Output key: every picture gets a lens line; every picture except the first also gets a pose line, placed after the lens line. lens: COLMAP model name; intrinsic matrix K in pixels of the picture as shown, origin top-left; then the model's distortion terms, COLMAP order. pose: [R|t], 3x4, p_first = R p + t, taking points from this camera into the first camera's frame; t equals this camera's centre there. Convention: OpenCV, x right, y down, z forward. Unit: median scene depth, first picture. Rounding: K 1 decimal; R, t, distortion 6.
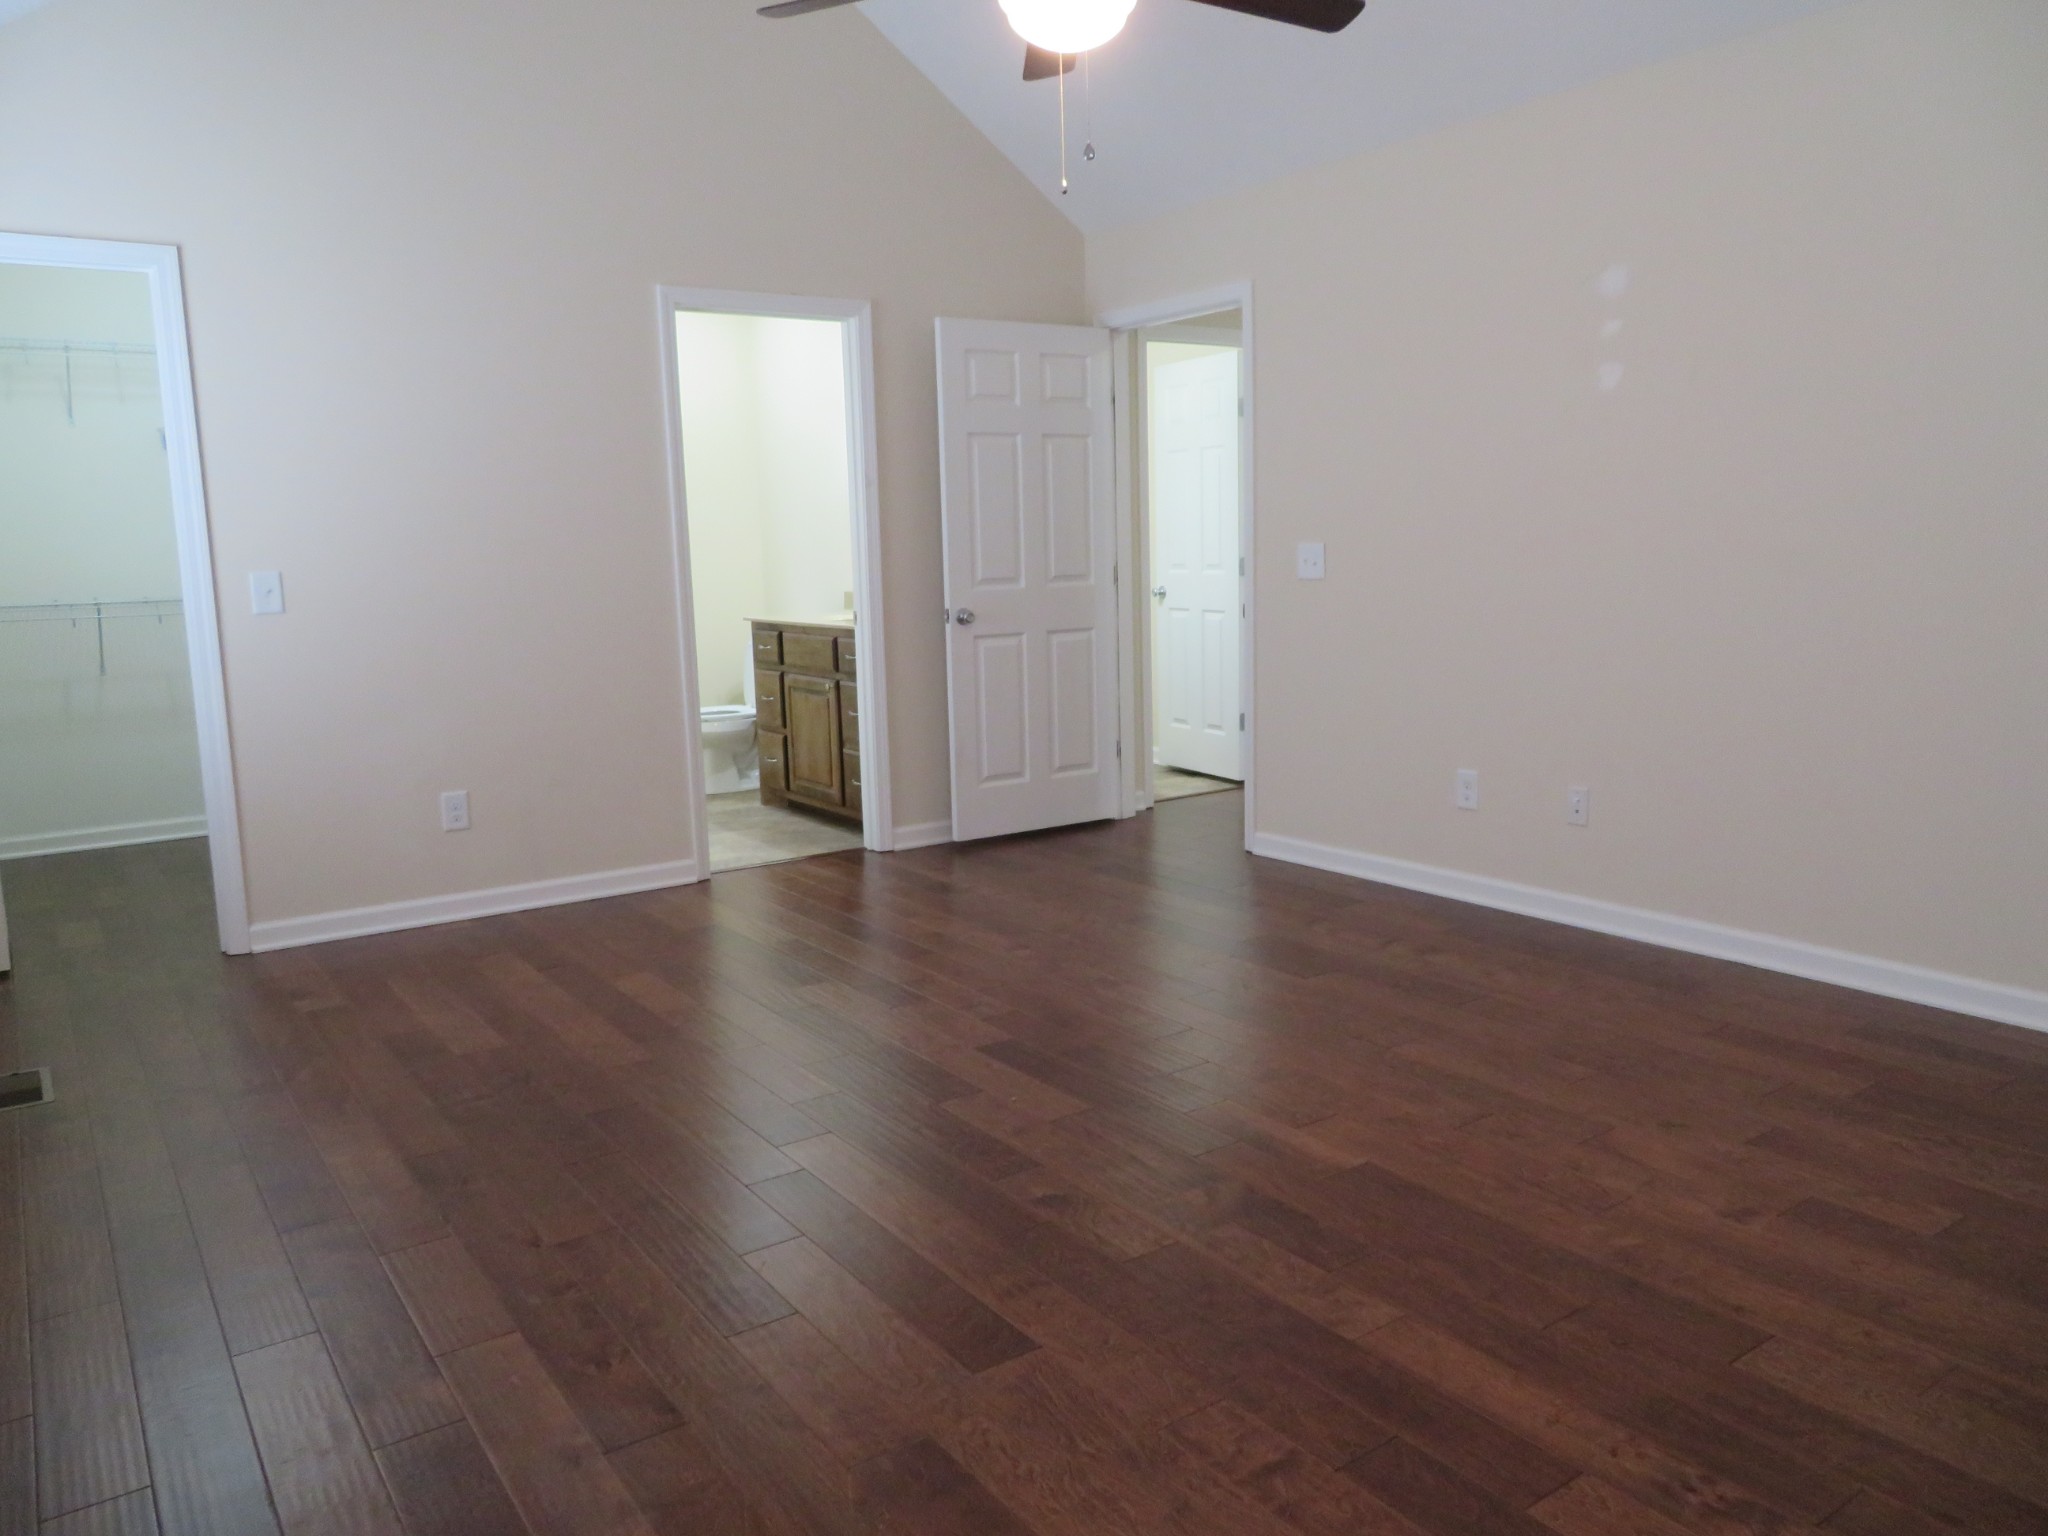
lens RADIAL K [[1489.9, 0, 1024.0], [0, 1489.9, 768.0], [0, 0, 1]] dist [-0.004674, -0.000128]
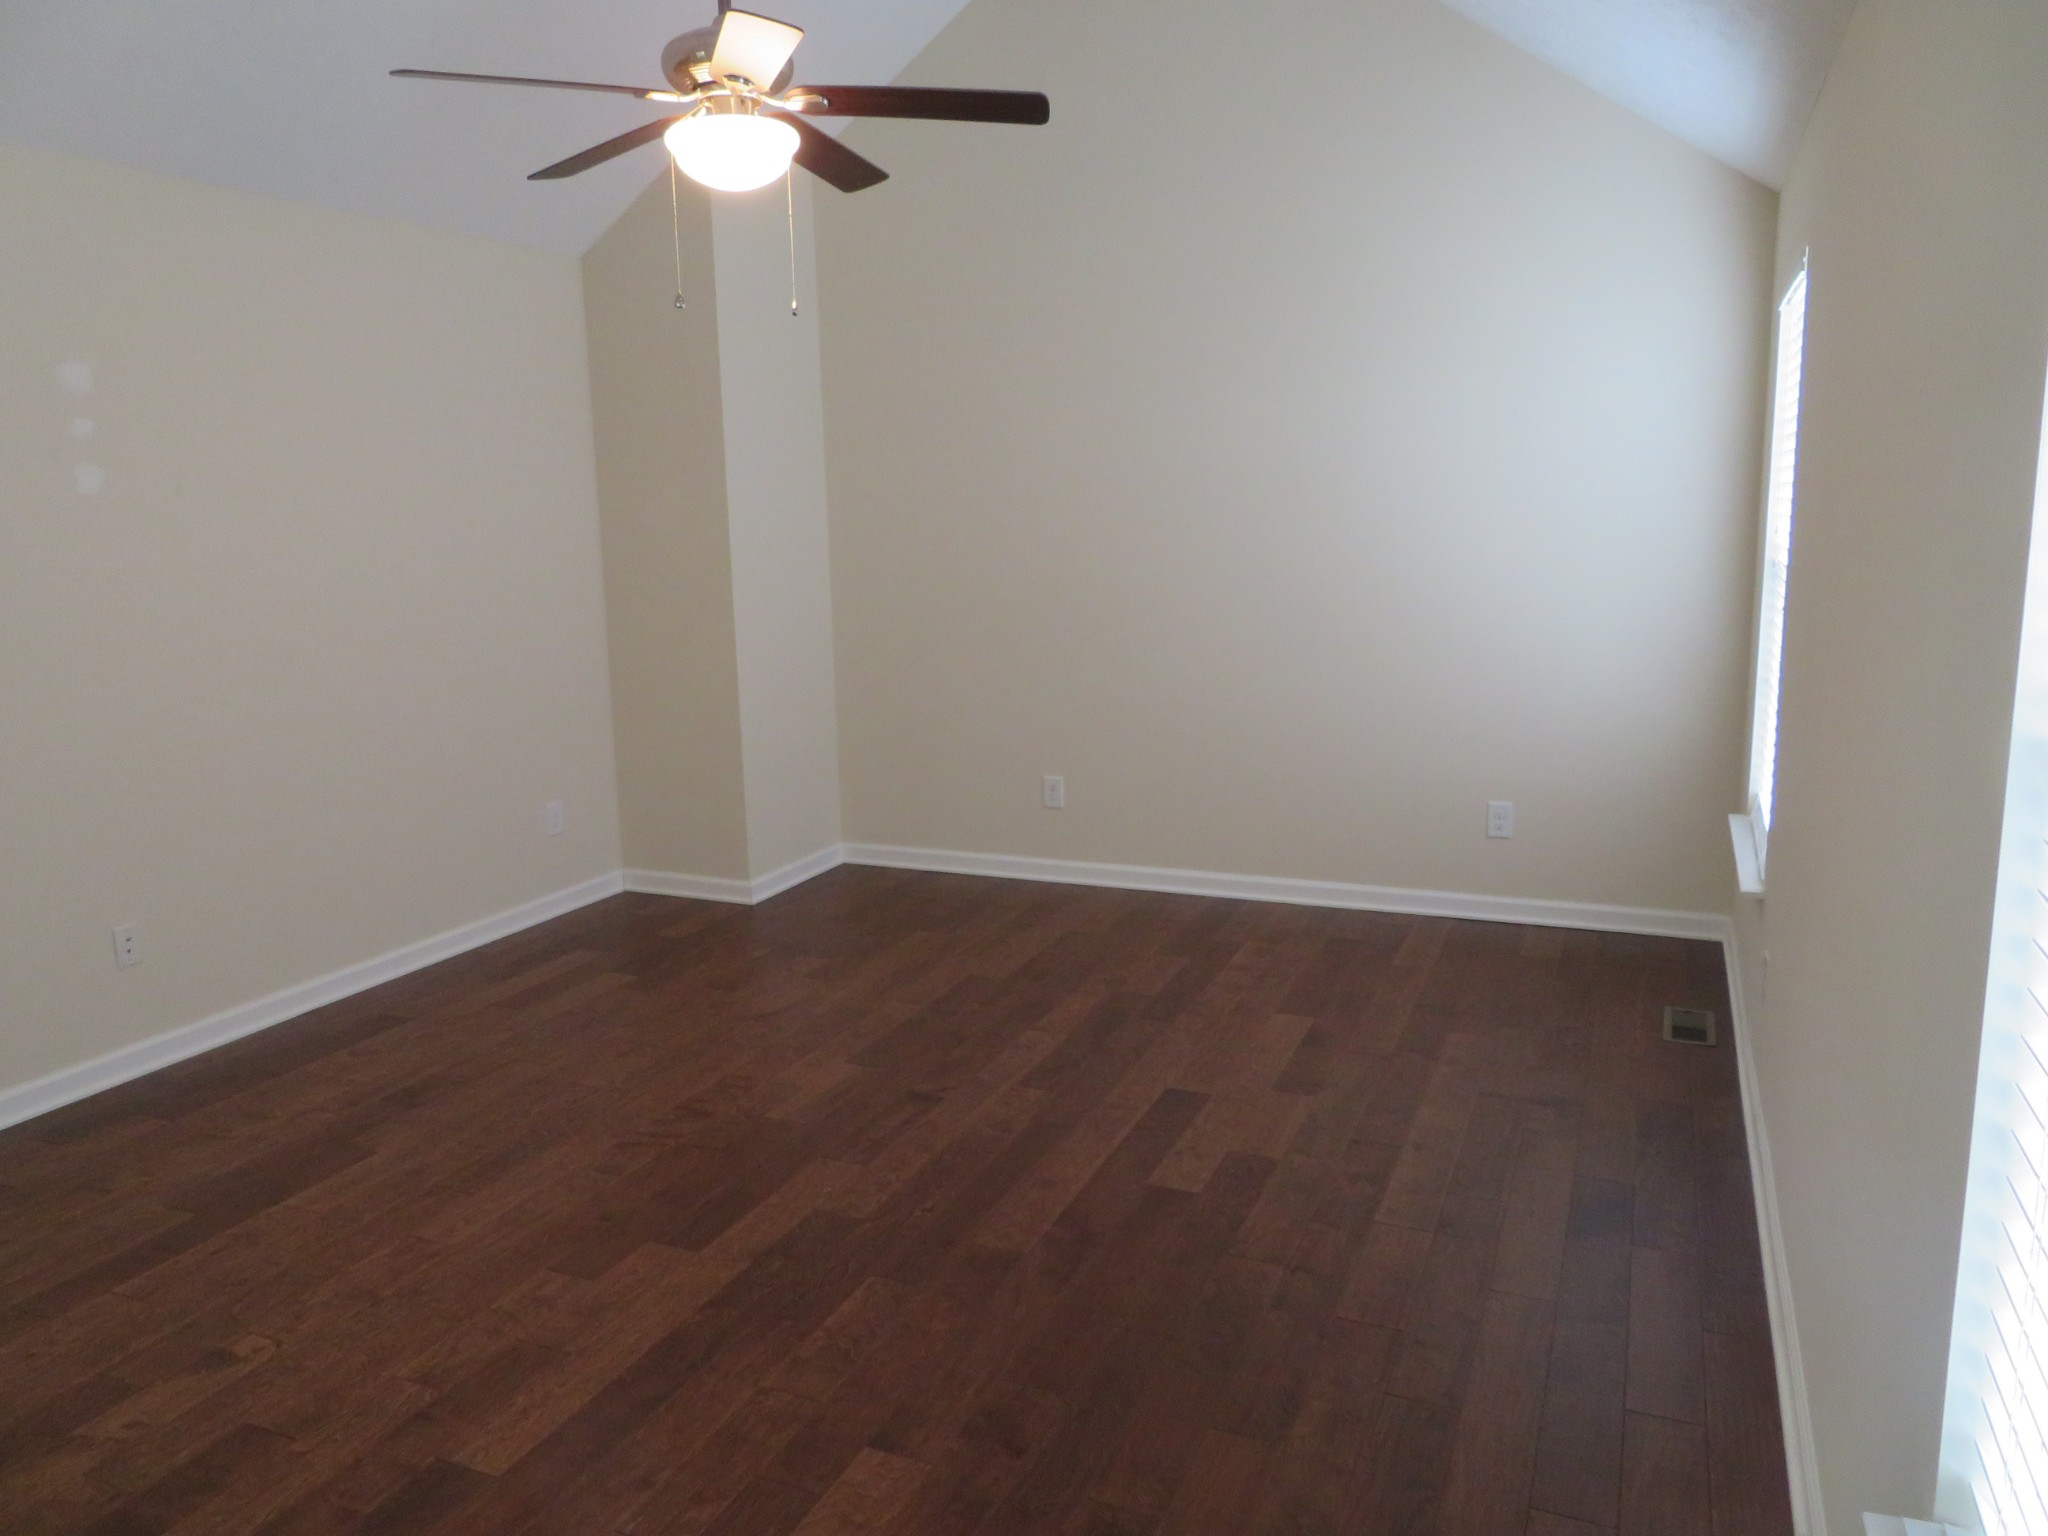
lens RADIAL K [[1489.9, 0, 1024.0], [0, 1489.9, 768.0], [0, 0, 1]] dist [-0.004674, -0.000128]
pose [[-0.534600, -0.117423, 0.836908, -0.793438], [0.157571, 0.959085, 0.235219, -0.244727], [-0.830285, 0.257621, -0.494224, 1.152385]]
